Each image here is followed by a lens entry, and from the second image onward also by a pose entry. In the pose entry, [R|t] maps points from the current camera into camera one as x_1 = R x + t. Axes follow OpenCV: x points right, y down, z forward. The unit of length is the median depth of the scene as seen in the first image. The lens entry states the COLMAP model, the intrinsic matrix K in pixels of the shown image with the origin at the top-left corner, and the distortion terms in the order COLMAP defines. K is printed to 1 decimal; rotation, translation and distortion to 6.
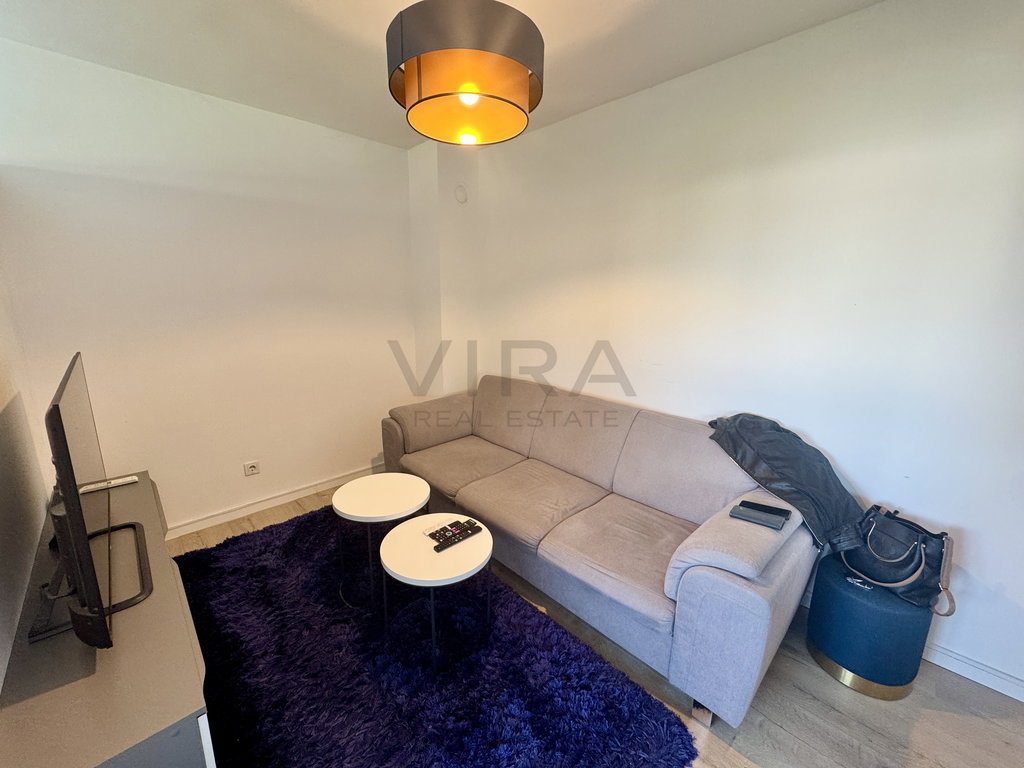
lens RADIAL K [[411.1, 0, 507.9], [0, 411.1, 382.6], [0, 0, 1]] dist [0.001454, 0.000211]
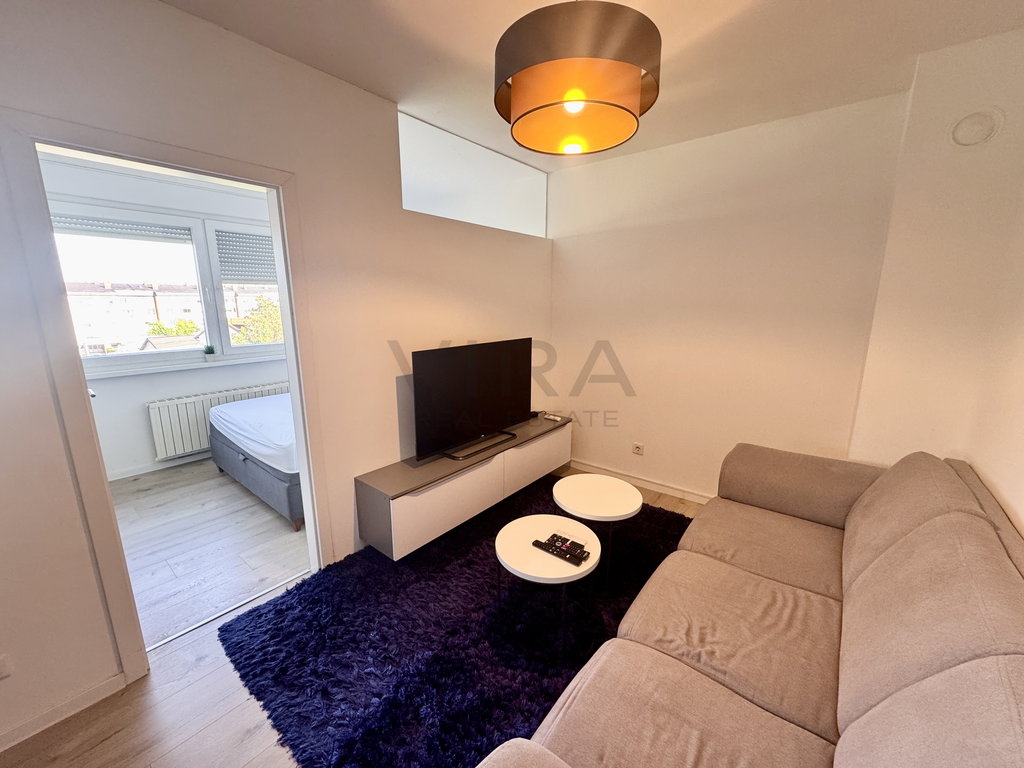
lens RADIAL K [[411.1, 0, 513.4], [0, 411.1, 384.2], [0, 0, 1]] dist [0.001454, 0.000211]
pose [[0.119917, 0.190997, -0.974238, 0.624493], [-0.206387, 0.964676, 0.163719, -0.128472], [0.971094, 0.181438, 0.155101, 0.548891]]
